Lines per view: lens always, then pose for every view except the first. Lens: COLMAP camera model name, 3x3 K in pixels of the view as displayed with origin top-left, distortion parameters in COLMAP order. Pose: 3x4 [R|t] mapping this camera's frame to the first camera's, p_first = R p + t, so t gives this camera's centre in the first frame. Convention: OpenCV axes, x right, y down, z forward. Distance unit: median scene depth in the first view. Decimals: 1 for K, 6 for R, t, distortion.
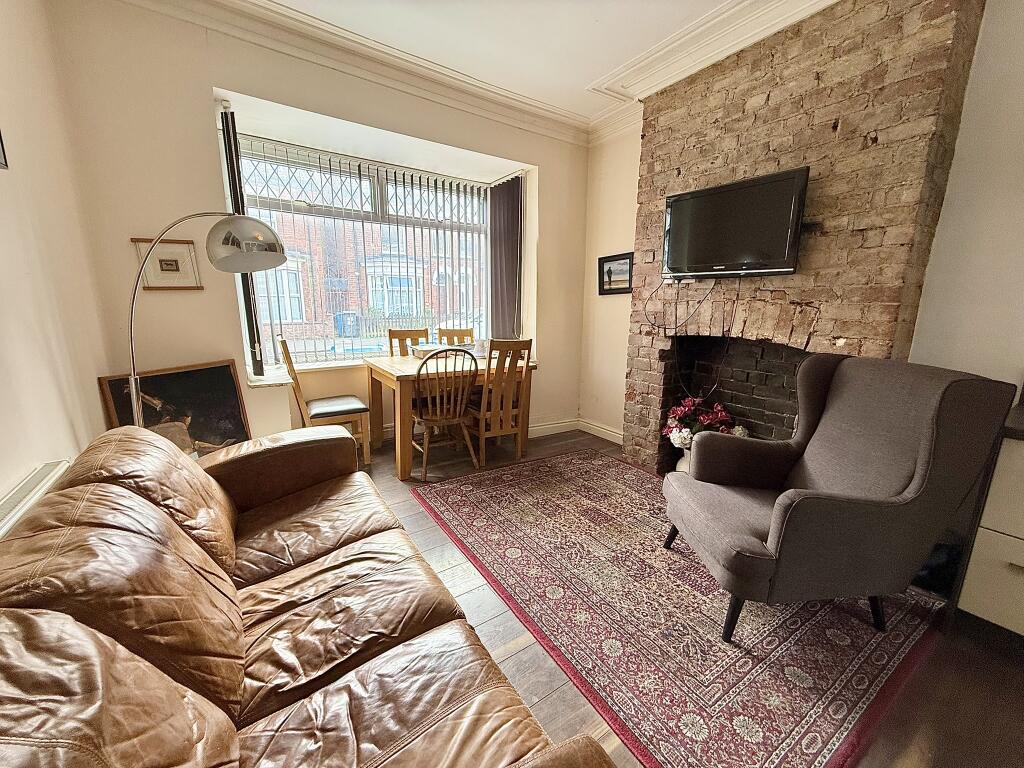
lens RADIAL K [[408.1, 0, 510.6], [0, 408.1, 384.9], [0, 0, 1]] dist [0.000014, -0.000043]
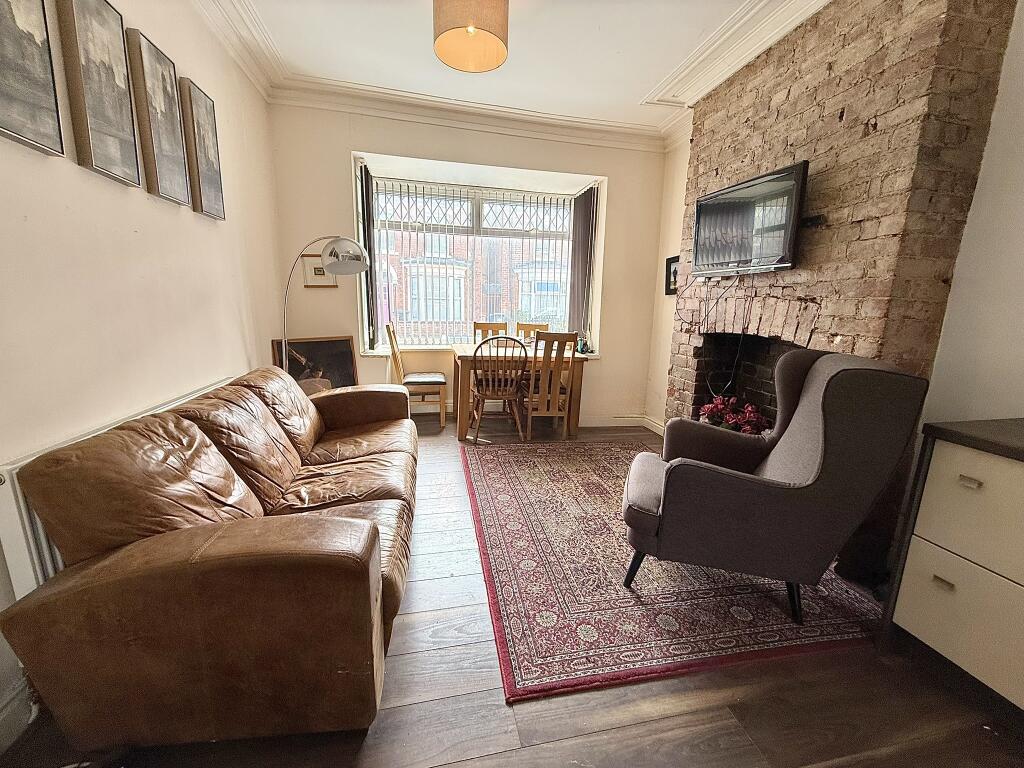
lens RADIAL K [[408.1, 0, 510.6], [0, 408.1, 384.9], [0, 0, 1]] dist [0.000014, -0.000043]
pose [[0.926811, 0.084658, -0.365862, 0.391451], [-0.089359, 0.995991, 0.004098, 0.055112], [0.364742, 0.028895, 0.930660, -0.136731]]
